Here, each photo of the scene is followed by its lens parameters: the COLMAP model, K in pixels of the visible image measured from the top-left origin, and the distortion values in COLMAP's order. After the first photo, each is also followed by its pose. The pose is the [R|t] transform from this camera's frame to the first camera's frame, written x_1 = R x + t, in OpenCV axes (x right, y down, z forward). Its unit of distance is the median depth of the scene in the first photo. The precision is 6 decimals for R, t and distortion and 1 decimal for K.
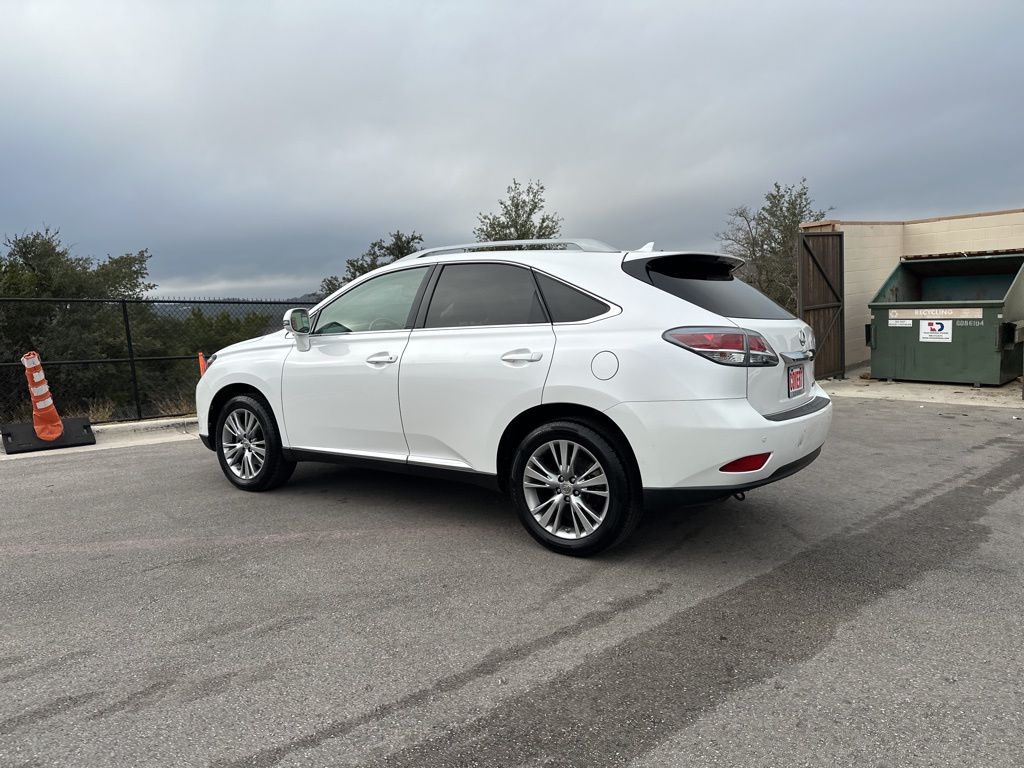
lens RADIAL K [[716.2, 0, 504.2], [0, 716.2, 387.1], [0, 0, 1]] dist [0.071420, -0.095627]
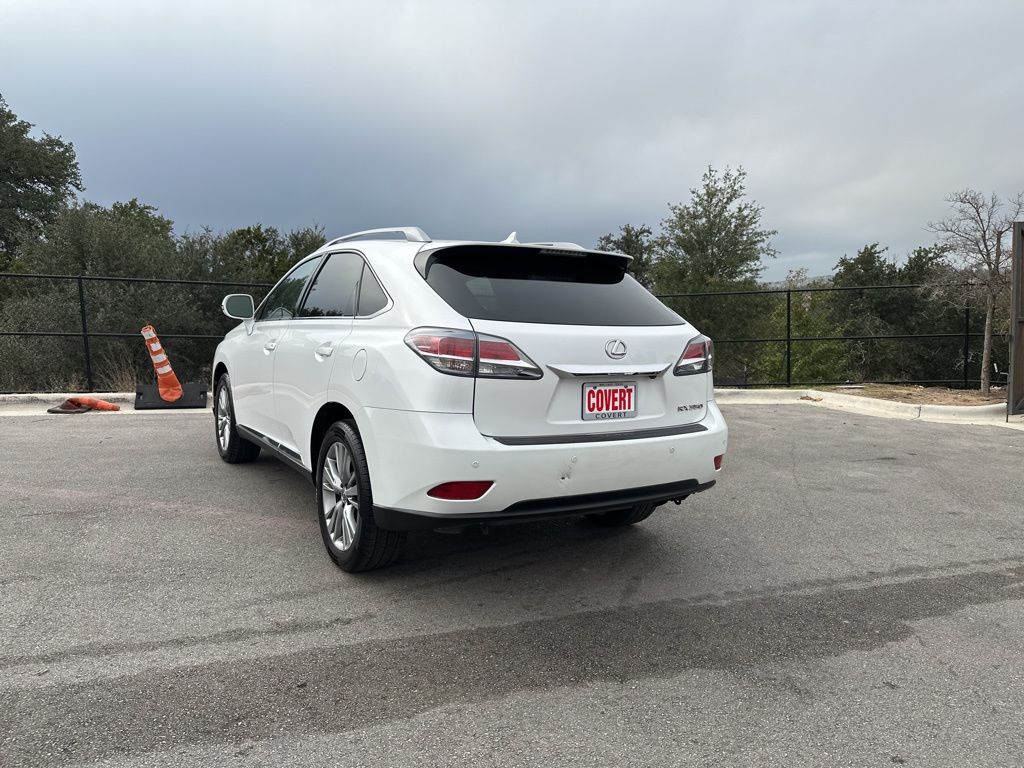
lens RADIAL K [[716.2, 0, 503.1], [0, 716.2, 383.7], [0, 0, 1]] dist [0.071420, -0.095627]
pose [[0.920186, 0.077683, -0.383697, 0.544344], [-0.076592, 0.996897, 0.018148, -0.030650], [0.383916, 0.012689, 0.923281, 0.189028]]
